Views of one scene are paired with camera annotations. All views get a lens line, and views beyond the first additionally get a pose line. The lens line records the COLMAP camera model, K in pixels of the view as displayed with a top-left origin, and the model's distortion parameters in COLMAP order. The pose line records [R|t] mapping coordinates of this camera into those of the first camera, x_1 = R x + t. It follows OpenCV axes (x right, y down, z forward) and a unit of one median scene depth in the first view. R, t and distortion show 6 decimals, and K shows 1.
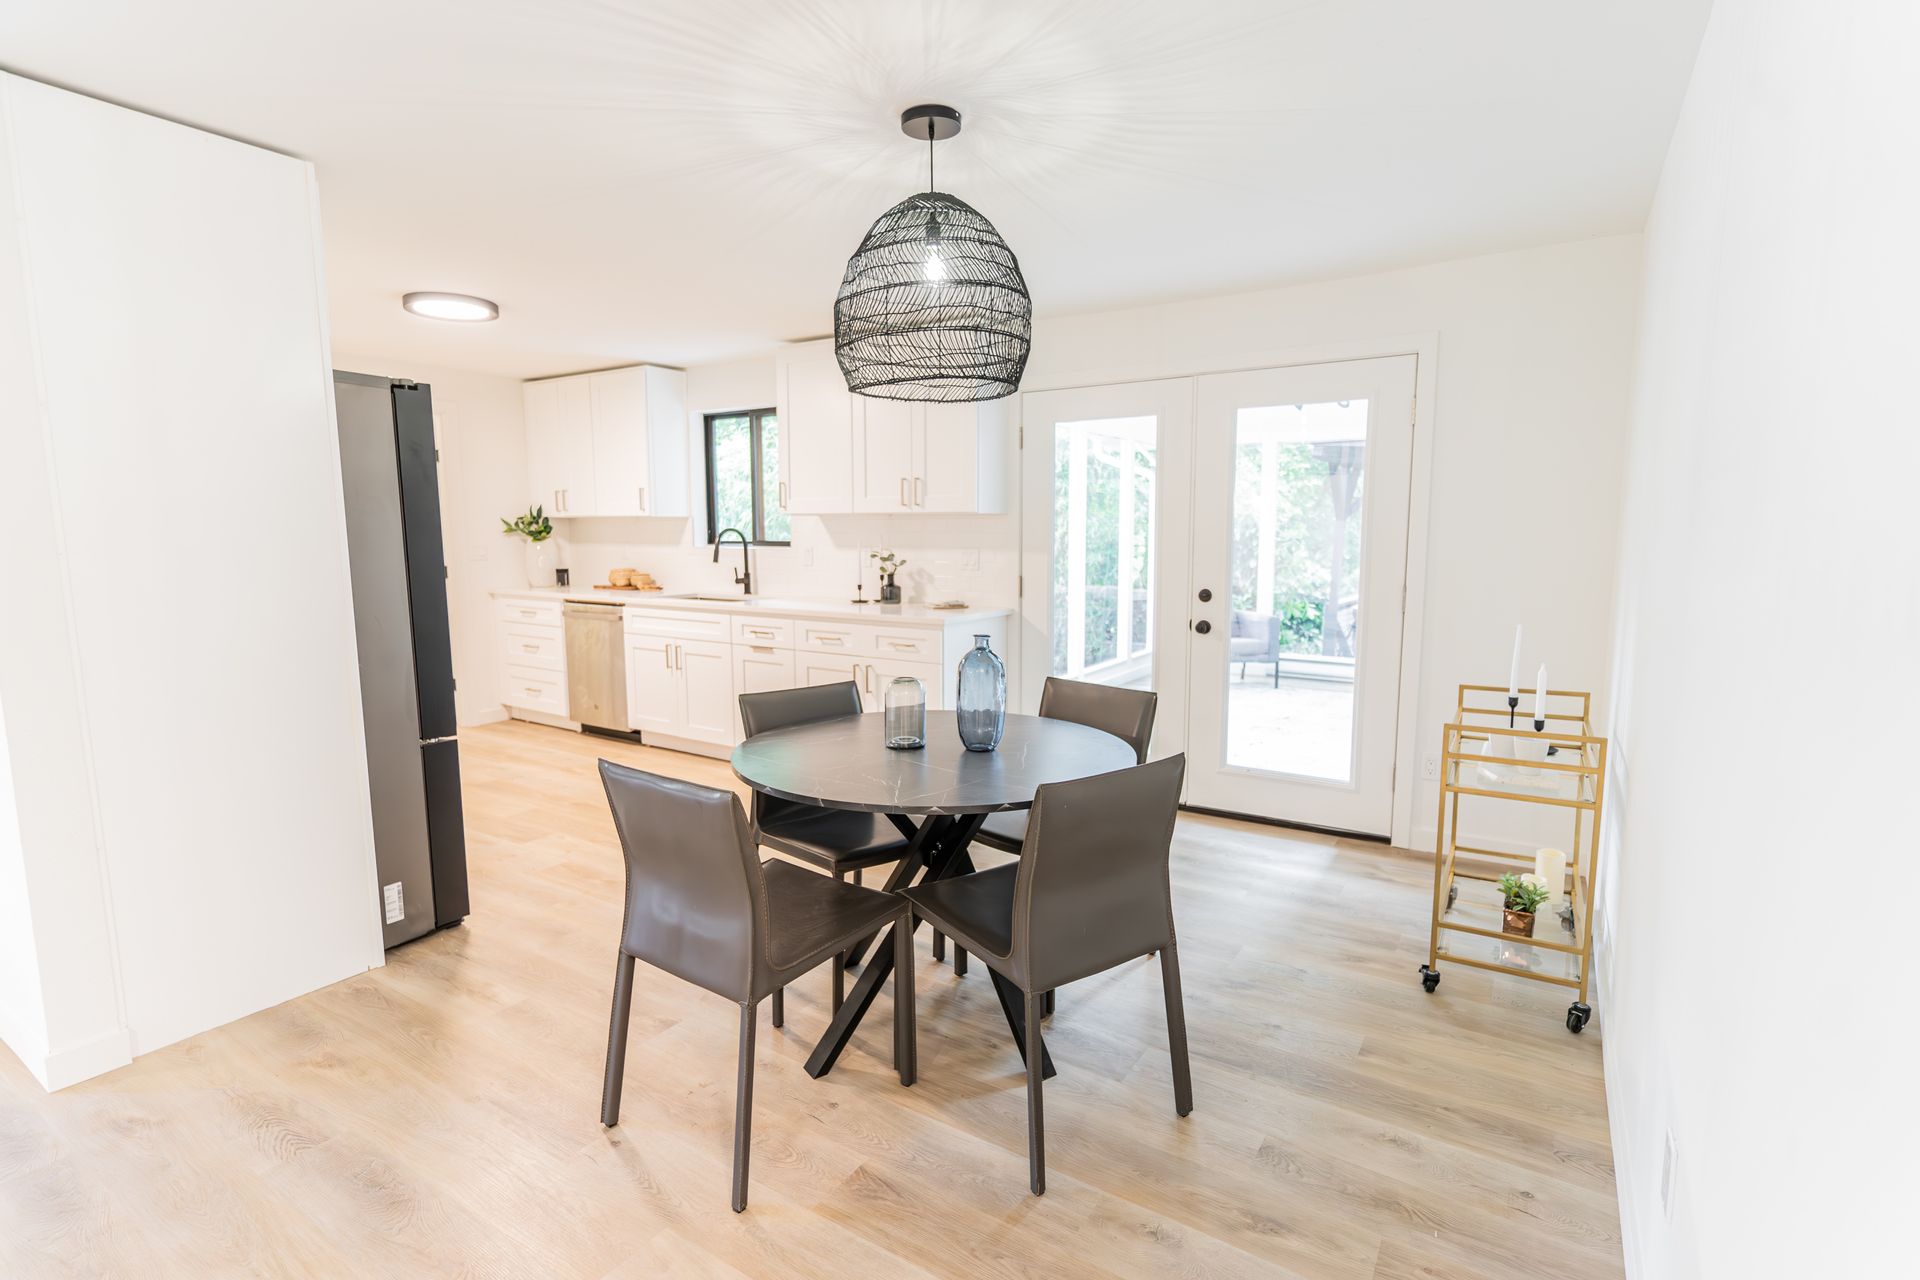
lens RADIAL K [[904.3, 0, 960.0], [0, 904.3, 640.0], [0, 0, 1]] dist [0.003757, 0.000105]
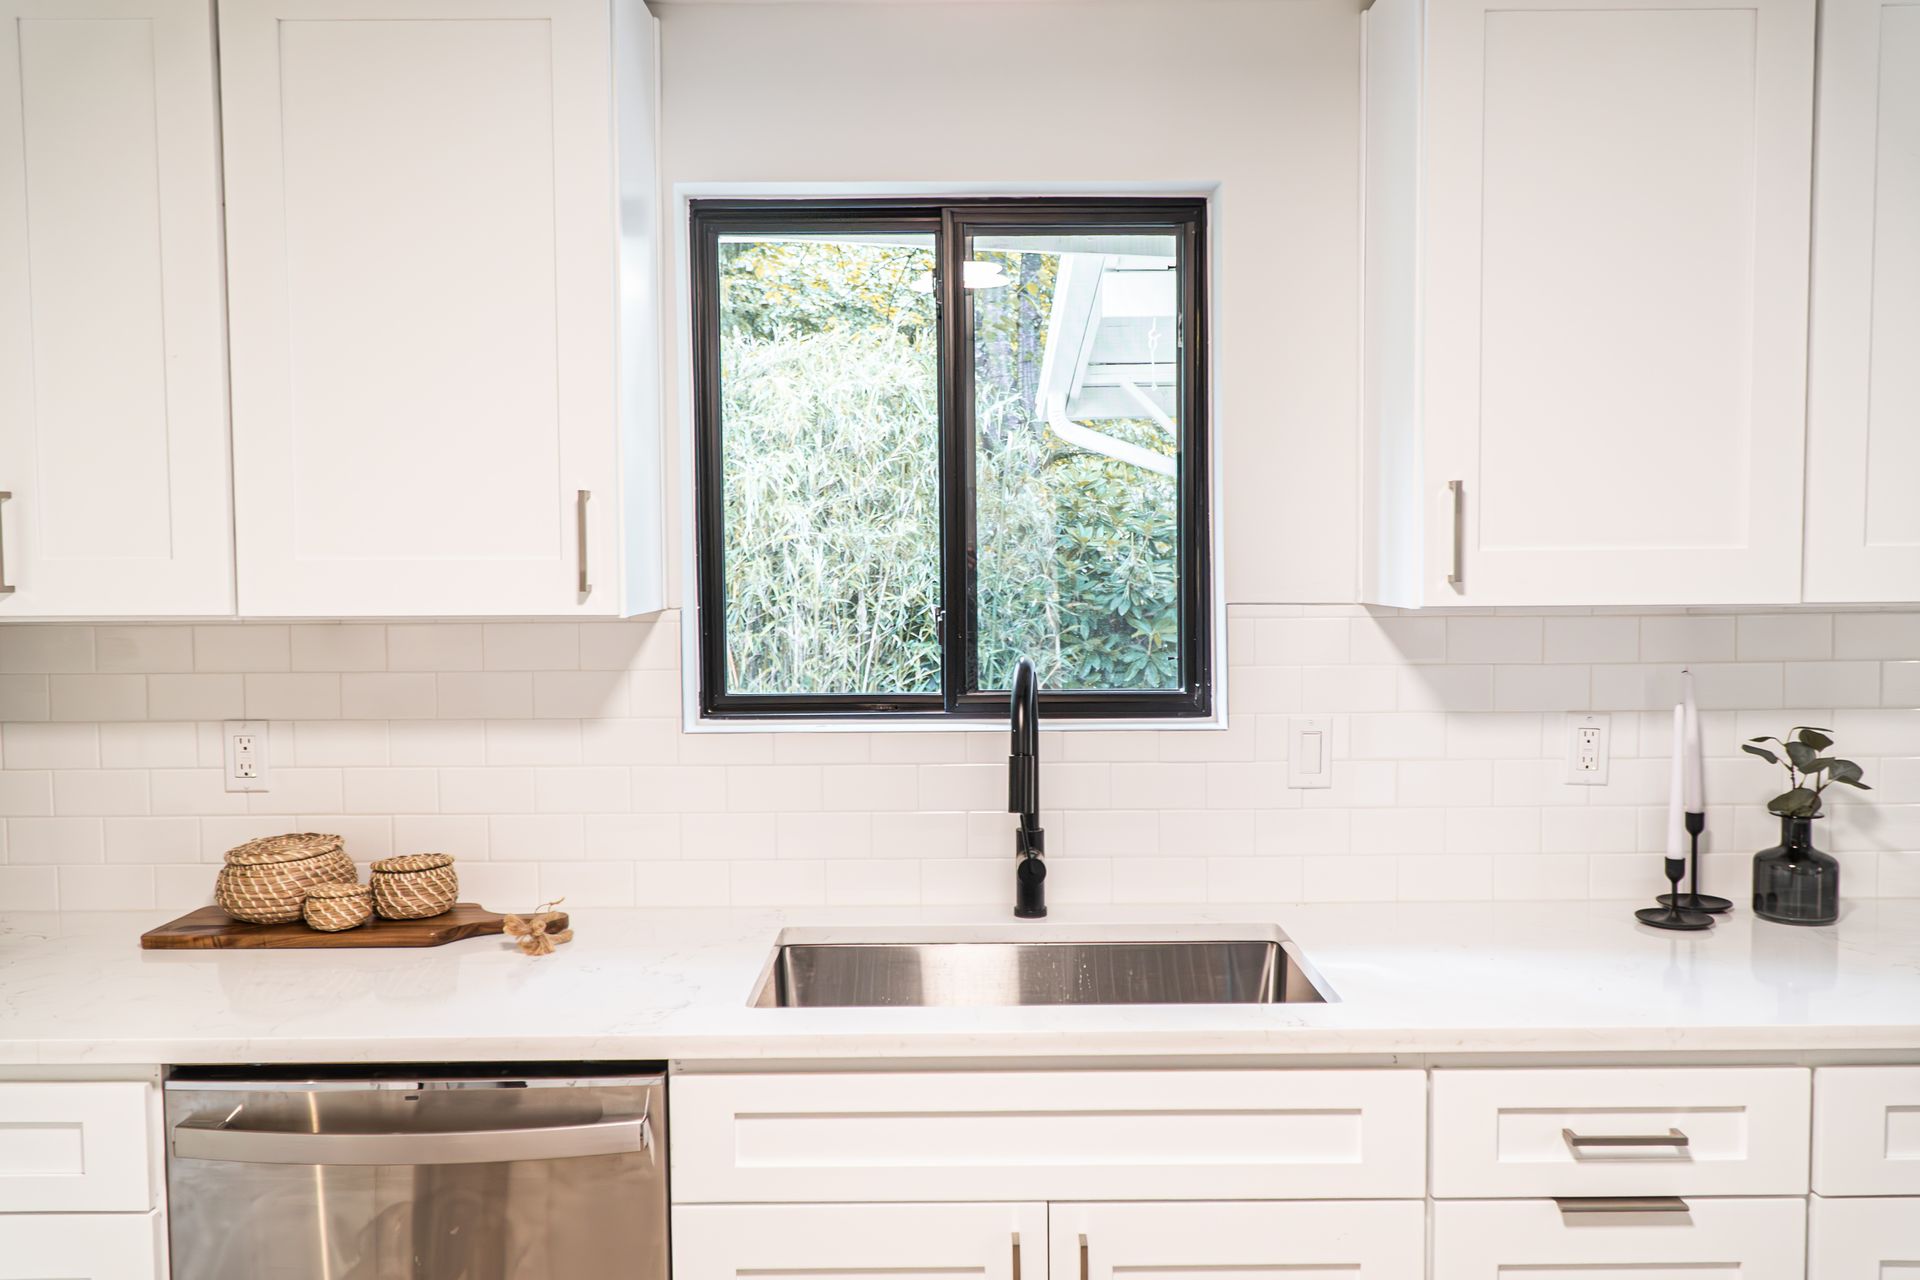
lens RADIAL K [[1526.9, 0, 960.0], [0, 1526.9, 640.0], [0, 0, 1]] dist [0.001259, -0.000713]
pose [[0.839316, -0.039133, 0.542234, -0.468661], [0.075572, 0.996120, -0.045087, -0.106594], [-0.538366, 0.078820, 0.839017, 0.630801]]
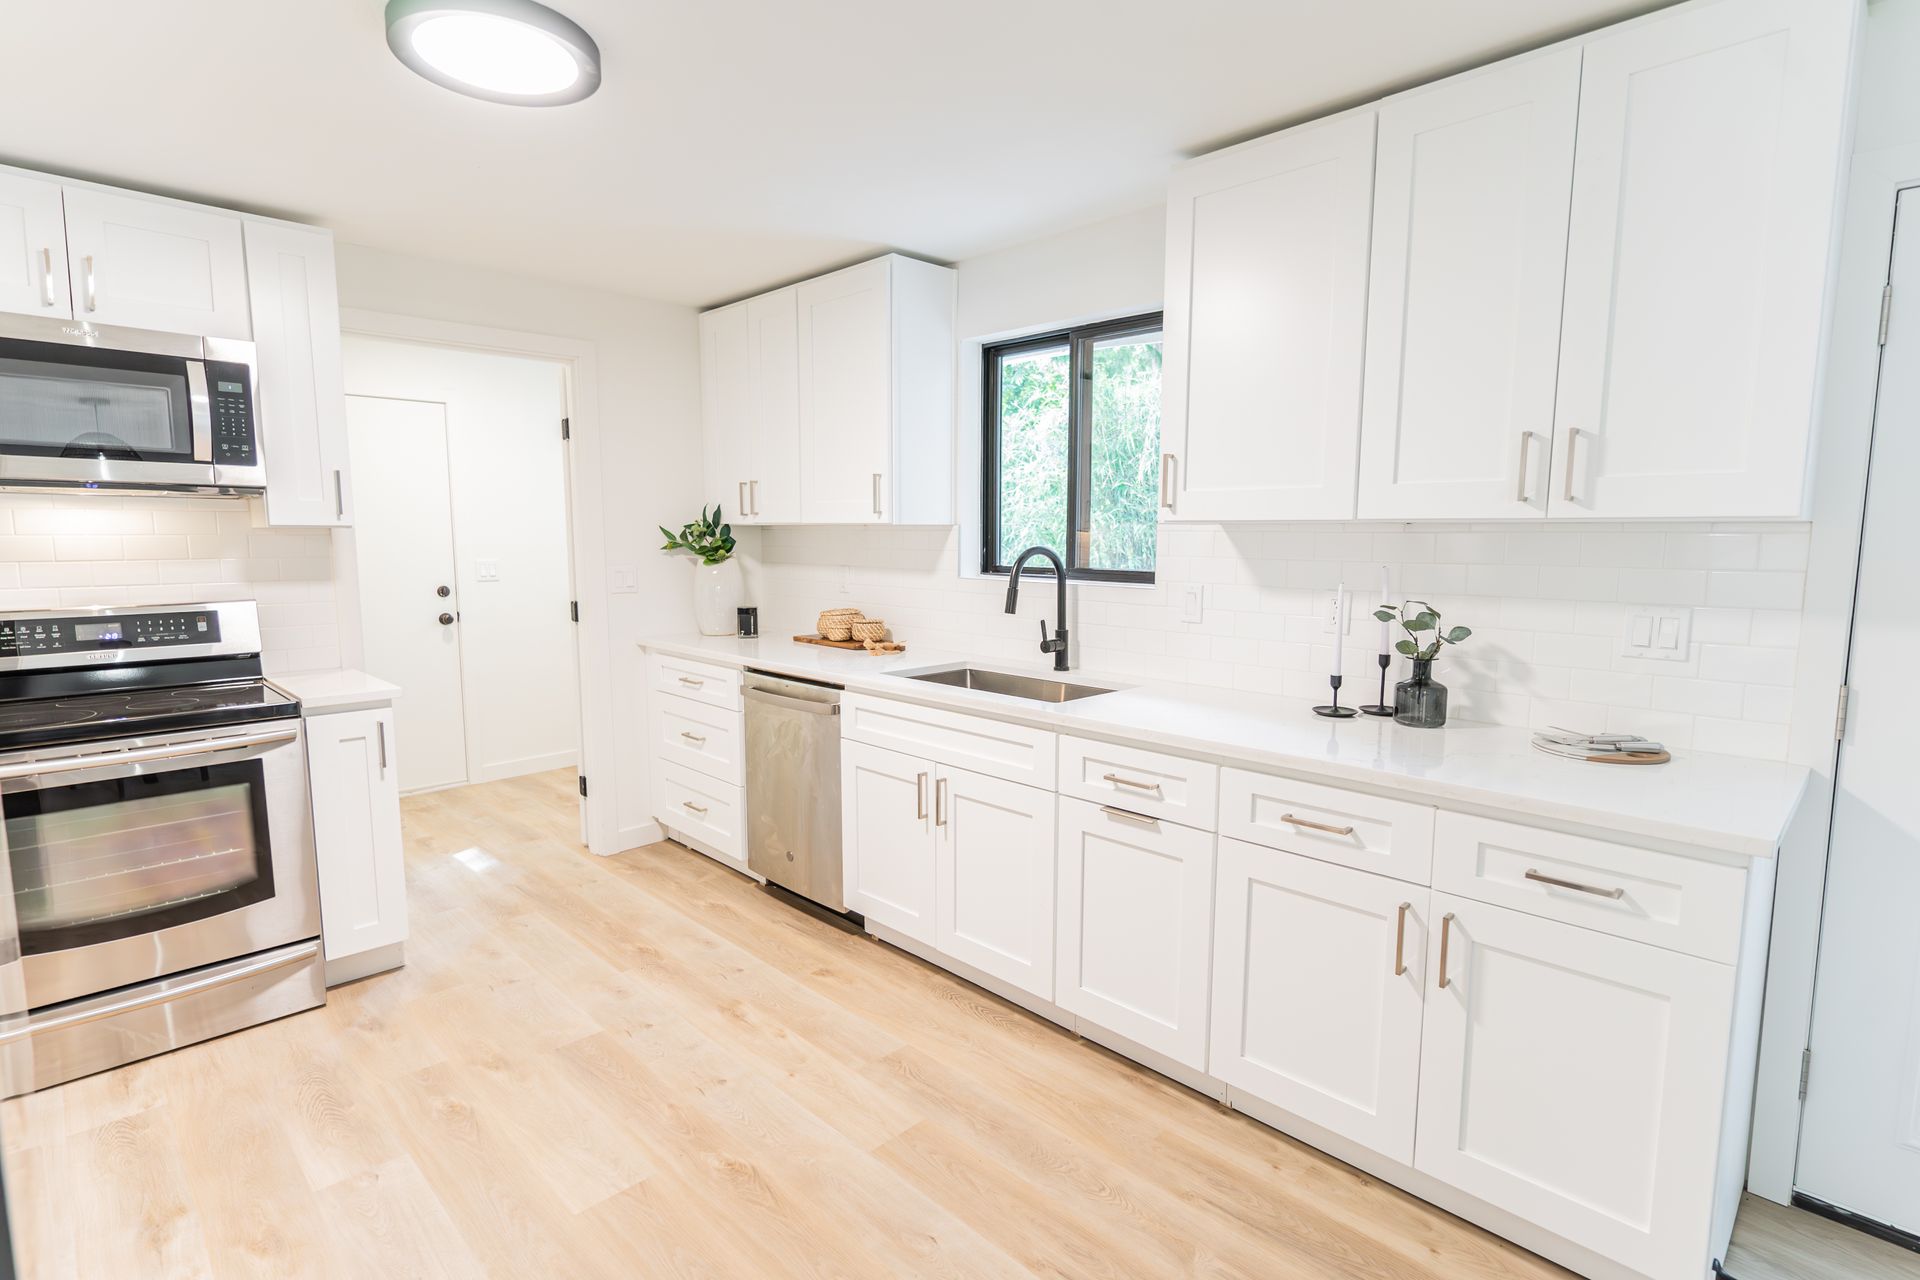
lens RADIAL K [[947.8, 0, 960.0], [0, 947.8, 640.0], [0, 0, 1]] dist [-0.002890, -0.000174]
pose [[0.975676, 0.028068, -0.217415, -0.167611], [-0.030215, 0.999522, -0.006556, -0.061312], [0.217127, 0.012966, 0.976057, 0.428624]]
